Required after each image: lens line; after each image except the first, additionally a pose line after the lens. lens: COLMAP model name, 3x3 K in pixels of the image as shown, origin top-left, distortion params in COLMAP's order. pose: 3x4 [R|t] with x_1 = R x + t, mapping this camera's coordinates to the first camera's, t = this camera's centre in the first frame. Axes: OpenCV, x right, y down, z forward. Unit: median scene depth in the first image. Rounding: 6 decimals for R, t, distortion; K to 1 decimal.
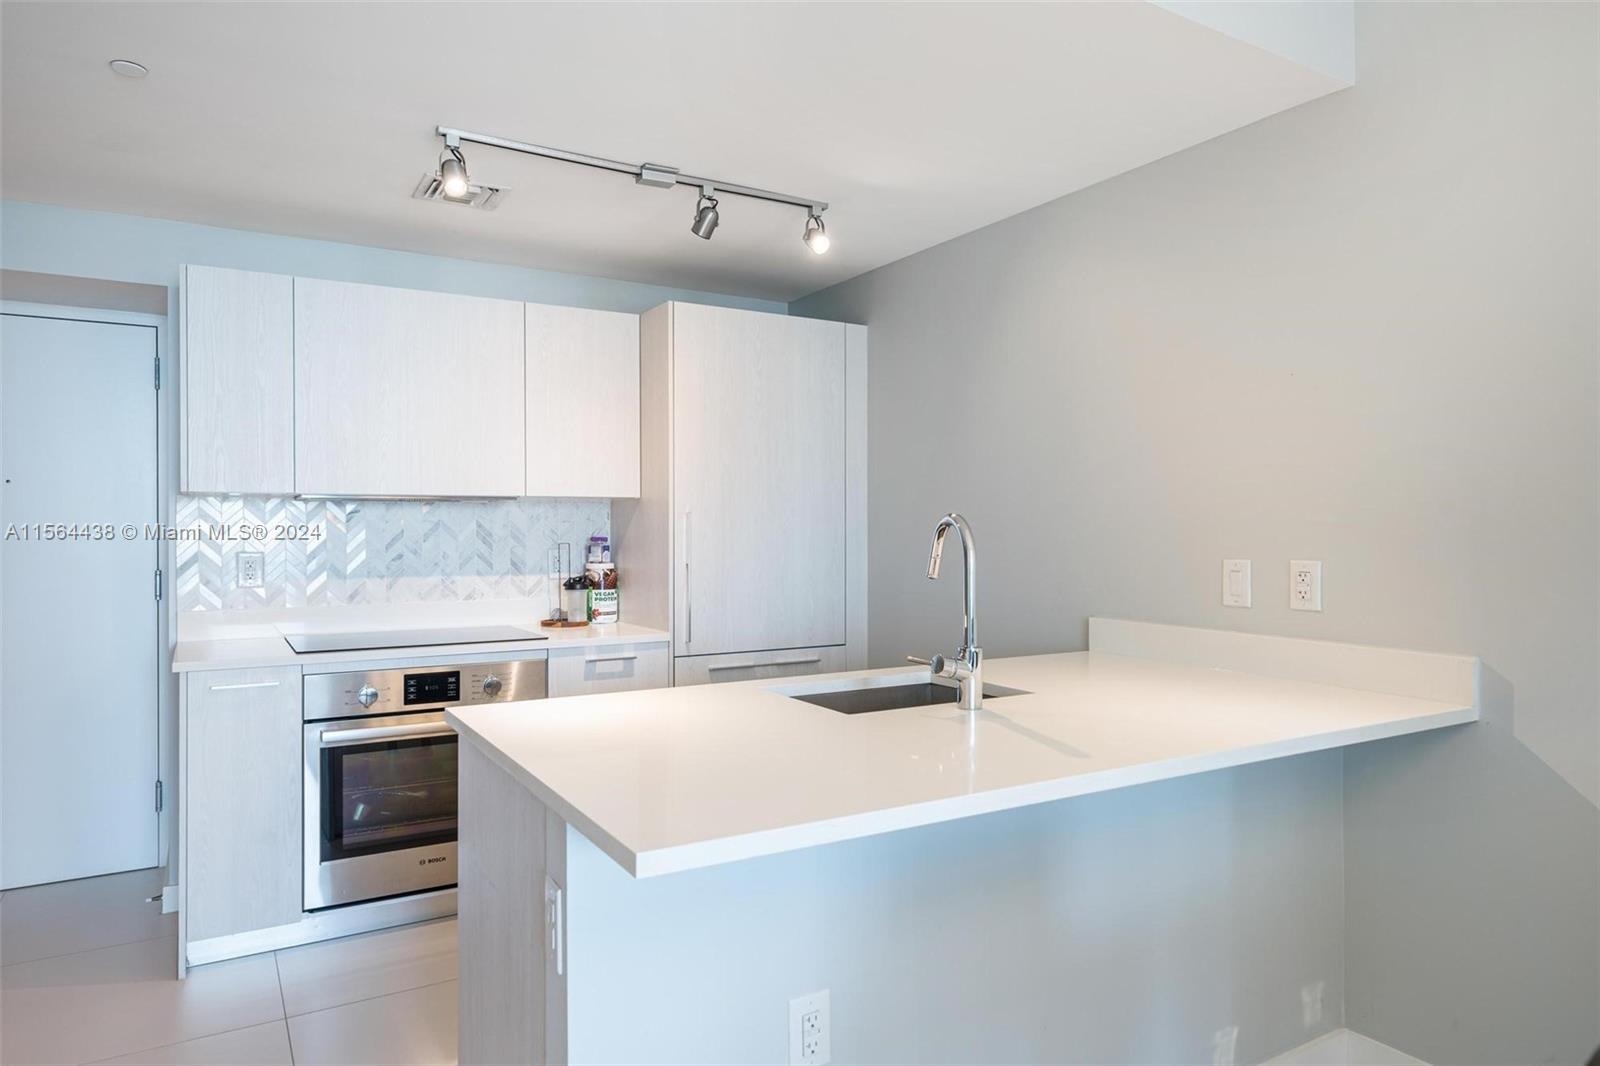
lens RADIAL K [[995.2, 0, 800.0], [0, 995.2, 533.0], [0, 0, 1]] dist [0.001653, 0.002385]
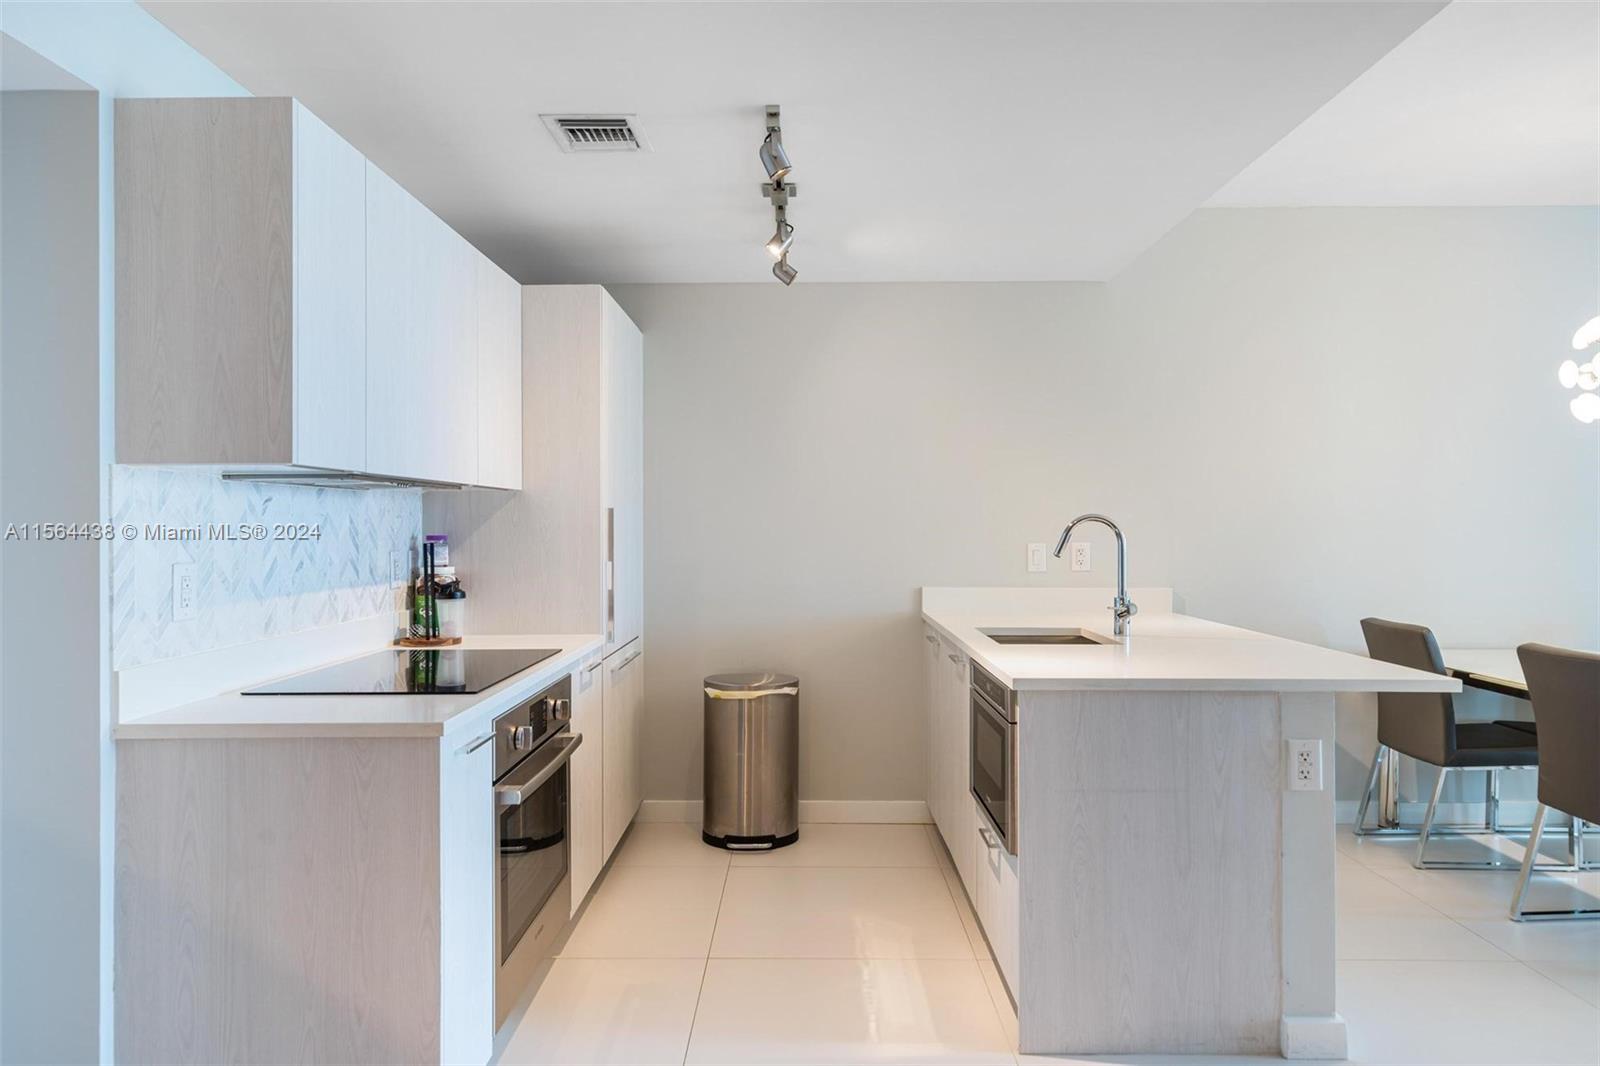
lens RADIAL K [[995.2, 0, 800.0], [0, 995.2, 533.0], [0, 0, 1]] dist [0.001653, 0.002385]
pose [[0.522493, -0.005429, 0.852626, -0.828783], [0.006565, 0.999976, 0.002344, 0.002213], [-0.852618, 0.004373, 0.522516, 0.337548]]
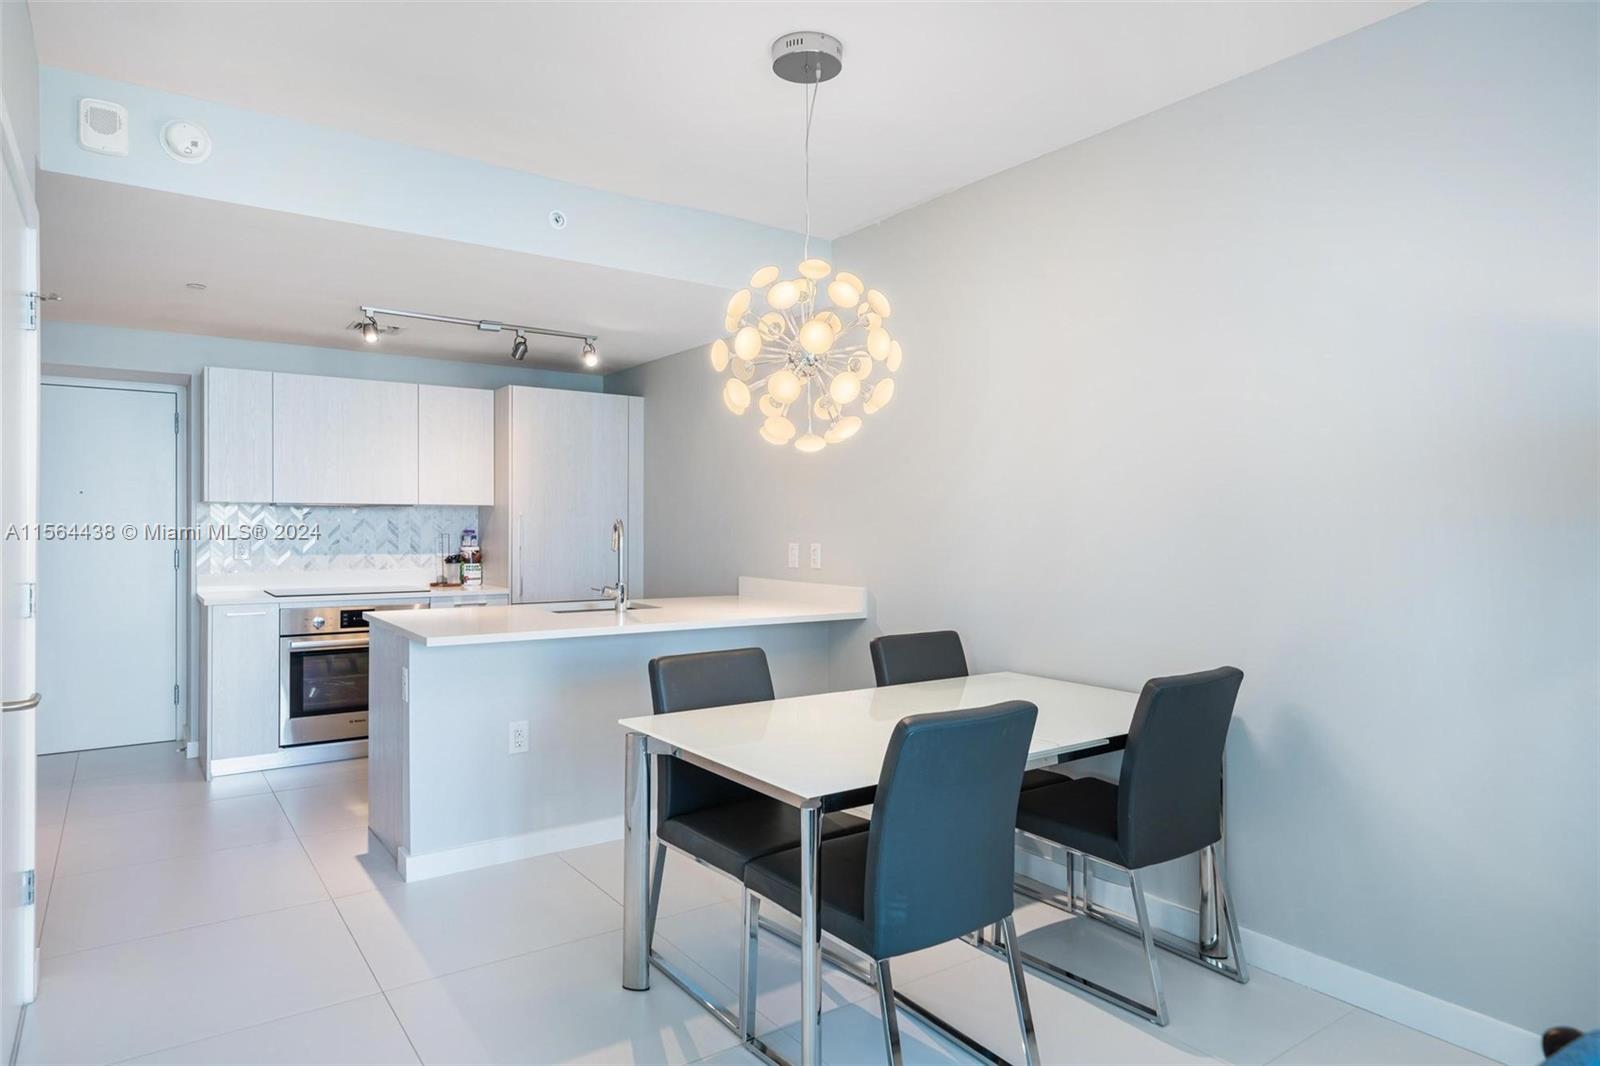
lens RADIAL K [[946.2, 0, 800.0], [0, 946.2, 533.0], [0, 0, 1]] dist [0.004721, -0.000214]
pose [[0.996999, 0.005390, 0.077222, 0.221300], [-0.005694, 0.999977, 0.003711, 0.000130], [-0.077200, -0.004140, 0.997007, -0.574826]]
